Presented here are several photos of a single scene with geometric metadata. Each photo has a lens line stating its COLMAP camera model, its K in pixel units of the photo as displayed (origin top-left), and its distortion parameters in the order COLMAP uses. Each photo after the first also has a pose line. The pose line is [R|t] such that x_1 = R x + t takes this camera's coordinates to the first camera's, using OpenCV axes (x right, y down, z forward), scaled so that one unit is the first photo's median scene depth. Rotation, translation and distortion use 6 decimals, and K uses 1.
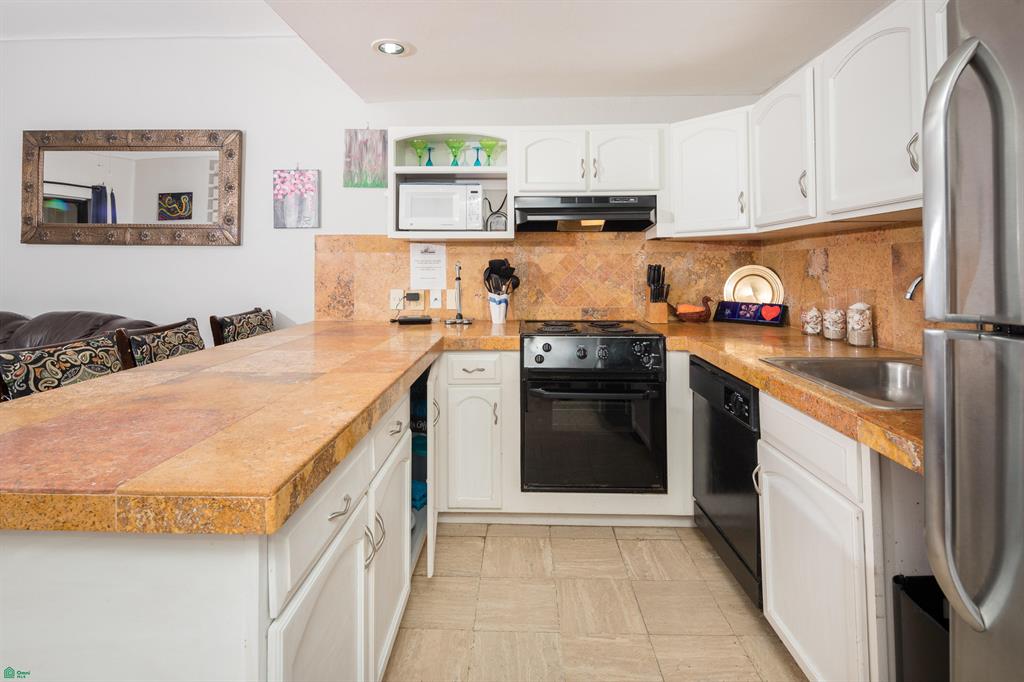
lens RADIAL K [[495.5, 0, 511.4], [0, 495.5, 262.3], [0, 0, 1]] dist [-0.002338, -0.000794]
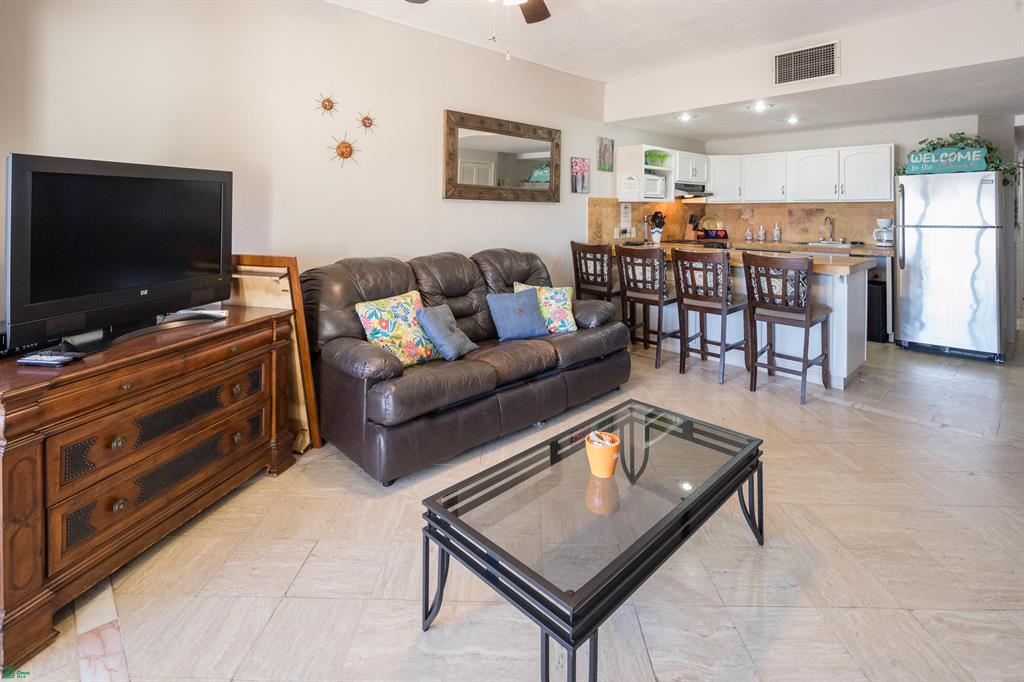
lens RADIAL K [[495.7, 0, 509.2], [0, 495.7, 211.3], [0, 0, 1]] dist [0.001642, -0.000877]
pose [[0.708520, 0.000724, 0.705690, -1.815059], [-0.010902, 0.999891, 0.009919, -0.021502], [-0.705606, -0.014721, 0.708451, -0.015666]]
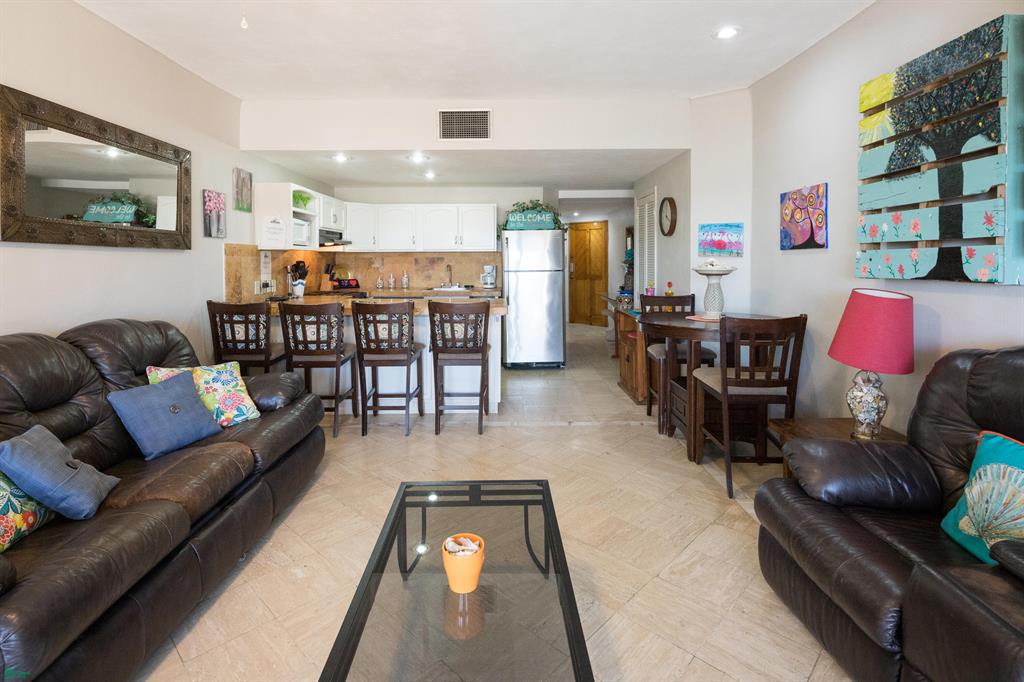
lens RADIAL K [[503.7, 0, 510.4], [0, 503.7, 268.6], [0, 0, 1]] dist [-0.000169, -0.001462]
pose [[-0.040510, -0.018183, 0.999014, -1.799909], [-0.008604, 0.999804, 0.017848, -0.018306], [-0.999142, -0.007872, -0.040659, 0.294904]]
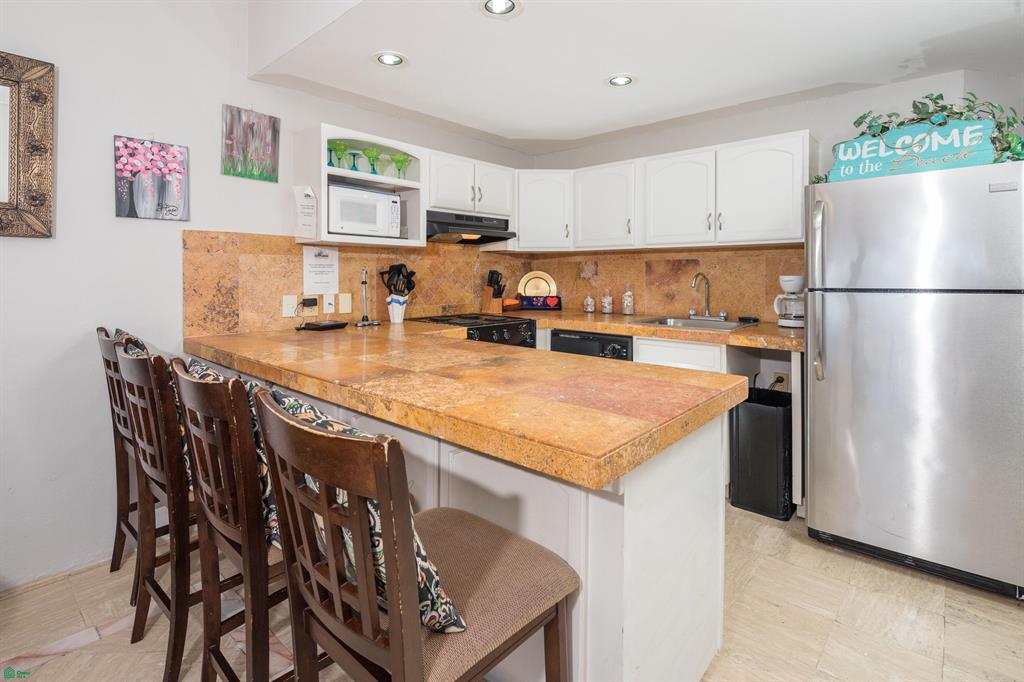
lens RADIAL K [[492.4, 0, 507.8], [0, 492.4, 278.2], [0, 0, 1]] dist [-0.000426, -0.000263]
pose [[0.647001, -0.006025, 0.762465, -0.669533], [-0.010291, 0.999809, 0.016633, 0.003598], [-0.762420, -0.018608, 0.646815, 0.101401]]
